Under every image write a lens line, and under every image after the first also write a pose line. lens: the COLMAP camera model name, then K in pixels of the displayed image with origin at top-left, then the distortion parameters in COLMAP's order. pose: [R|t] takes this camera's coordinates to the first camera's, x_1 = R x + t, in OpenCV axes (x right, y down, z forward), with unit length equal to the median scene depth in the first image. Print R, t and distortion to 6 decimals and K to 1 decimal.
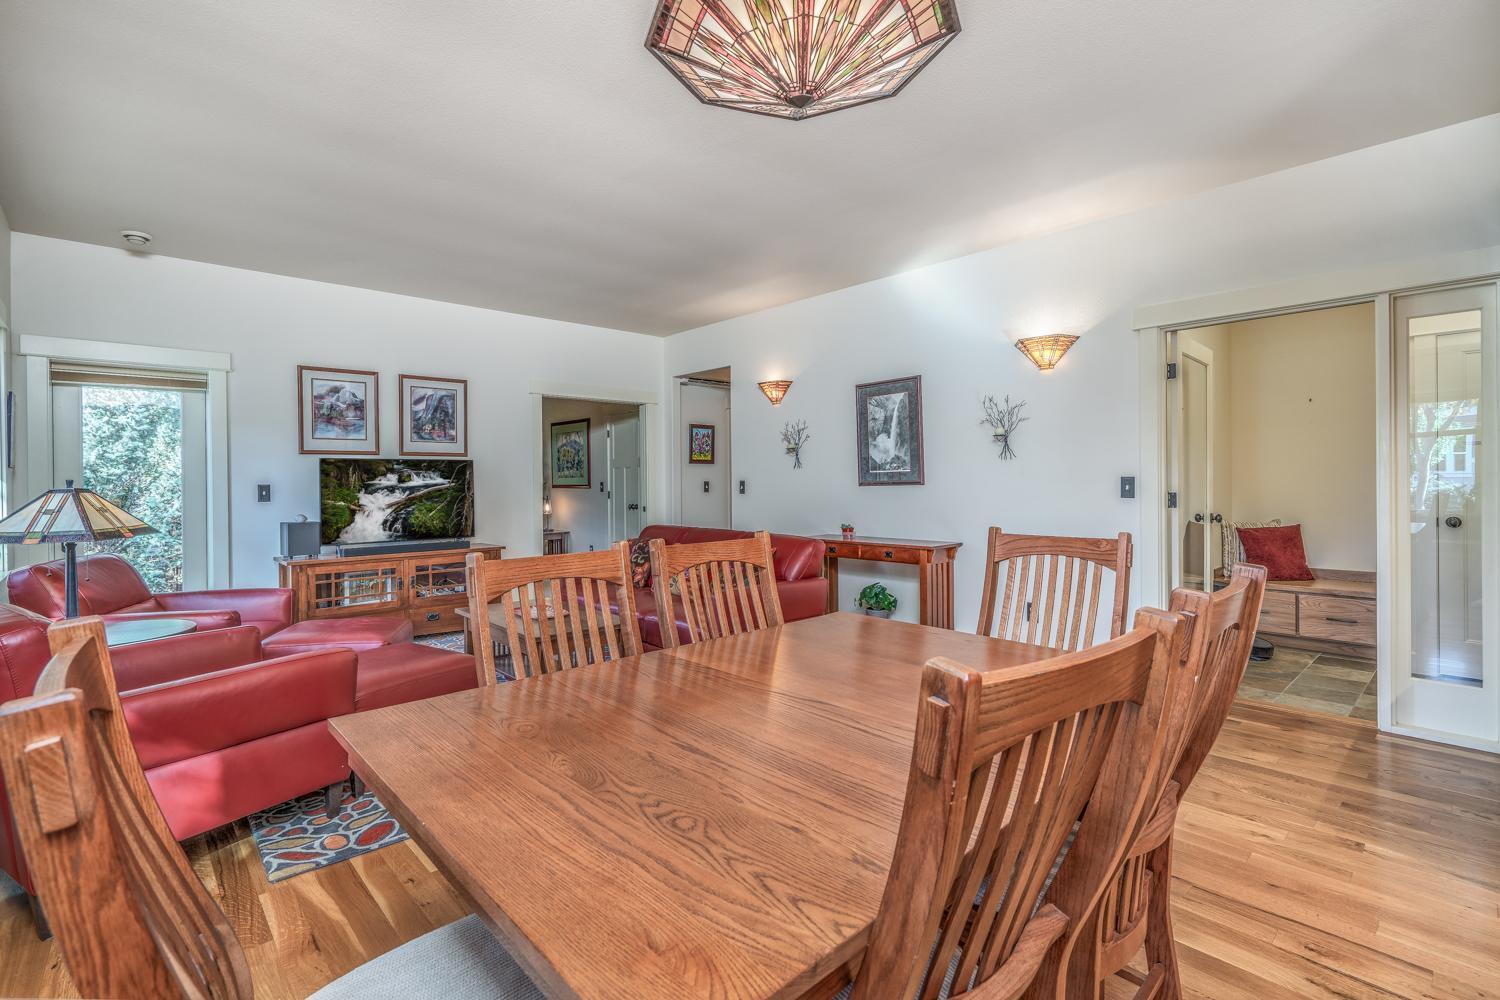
lens RADIAL K [[686.7, 0, 737.8], [0, 686.7, 507.9], [0, 0, 1]] dist [-0.005134, 0.004300]
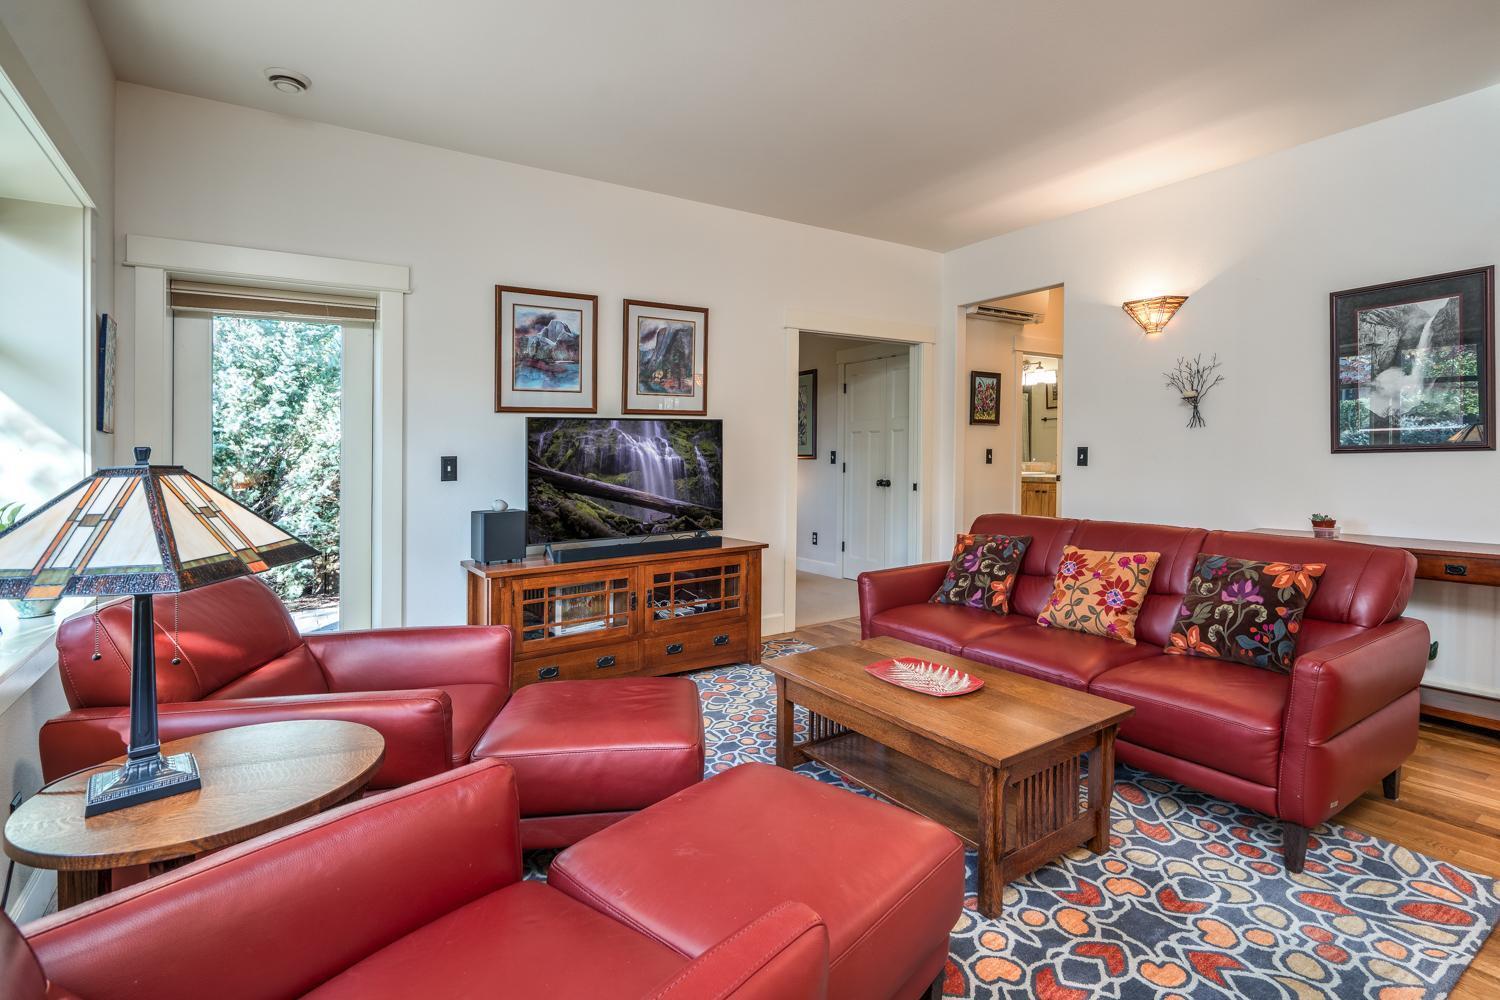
lens RADIAL K [[732.7, 0, 785.9], [0, 732.7, 458.1], [0, 0, 1]] dist [-0.002880, 0.003914]
pose [[0.992719, -0.005345, -0.120336, -0.246601], [0.001850, 0.999574, -0.029131, -0.009367], [0.120440, 0.028696, 0.992306, 0.285559]]
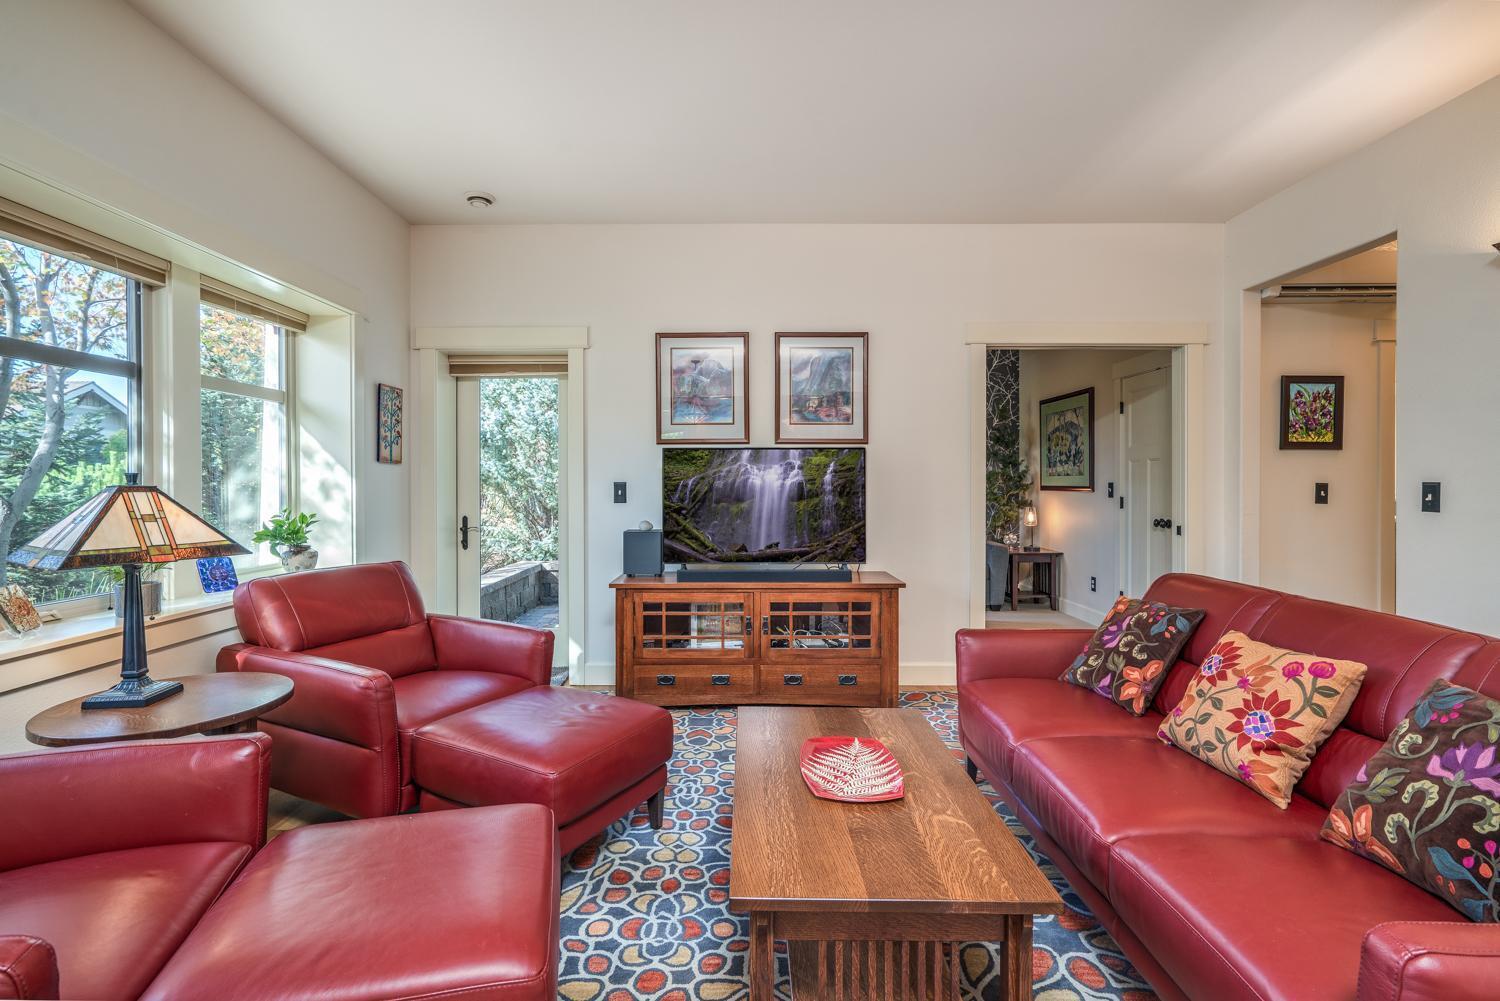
lens RADIAL K [[686.7, 0, 738.3], [0, 686.7, 476.8], [0, 0, 1]] dist [-0.005134, 0.004300]
pose [[0.734917, 0.003325, -0.678149, -0.026694], [-0.033113, 0.998971, -0.030987, -0.018218], [0.677348, 0.045228, 0.734271, 0.459030]]
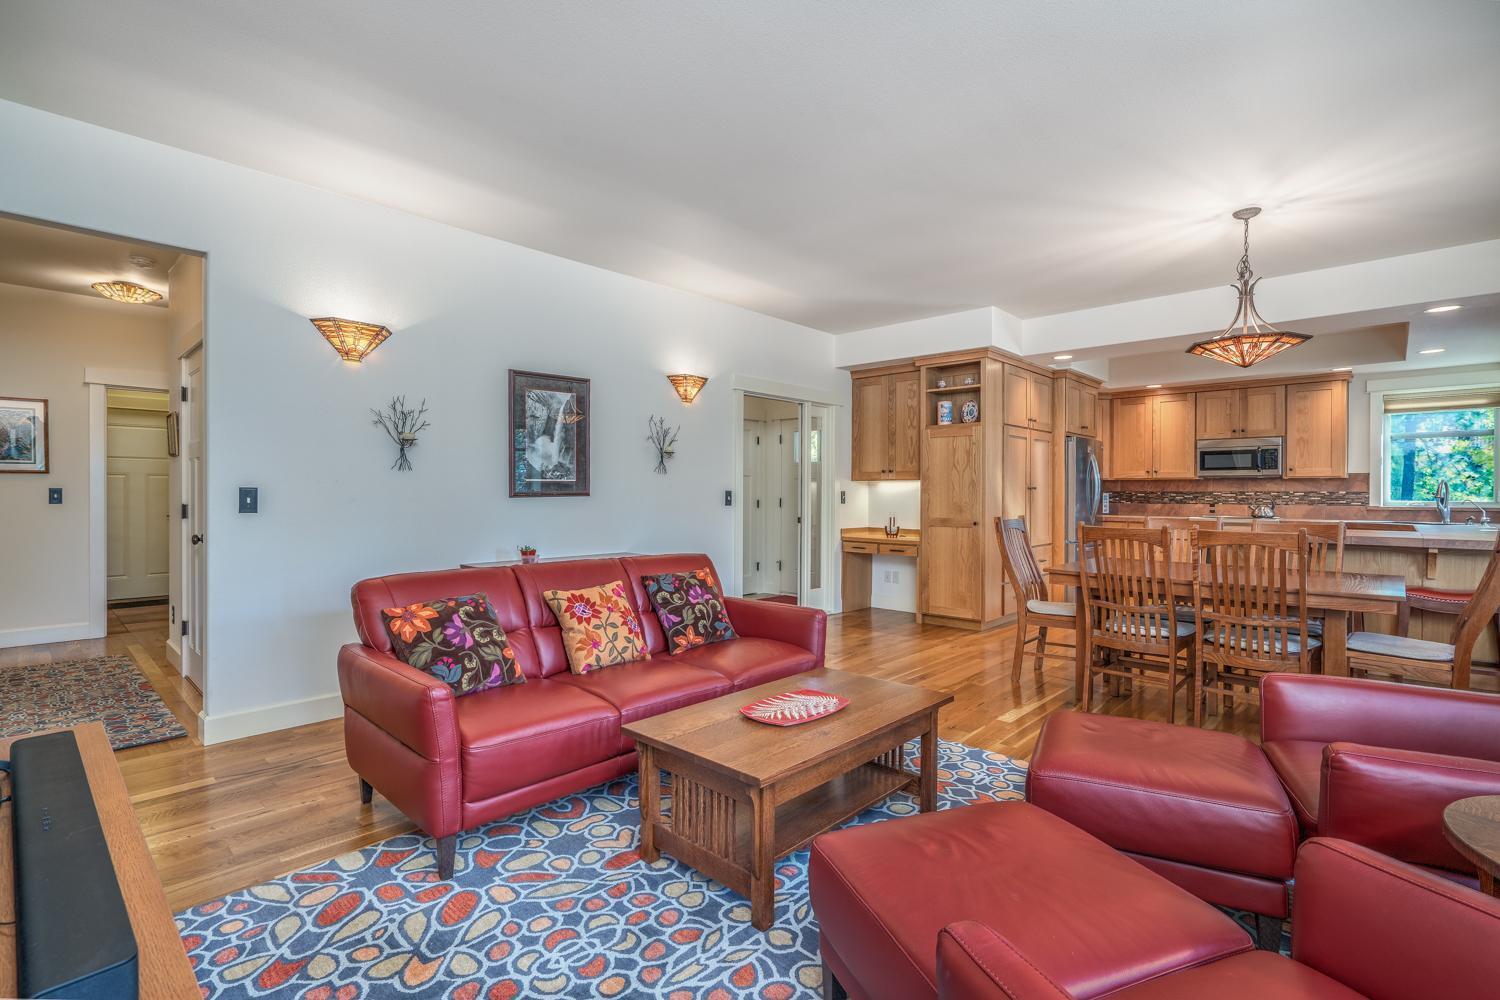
lens RADIAL K [[686.7, 0, 757.5], [0, 686.7, 511.5], [0, 0, 1]] dist [-0.005134, 0.004300]
pose [[-0.081406, -0.020247, 0.996475, -0.659198], [0.031928, 0.999228, 0.022911, -0.025446], [-0.996169, 0.033681, -0.080697, 0.810211]]
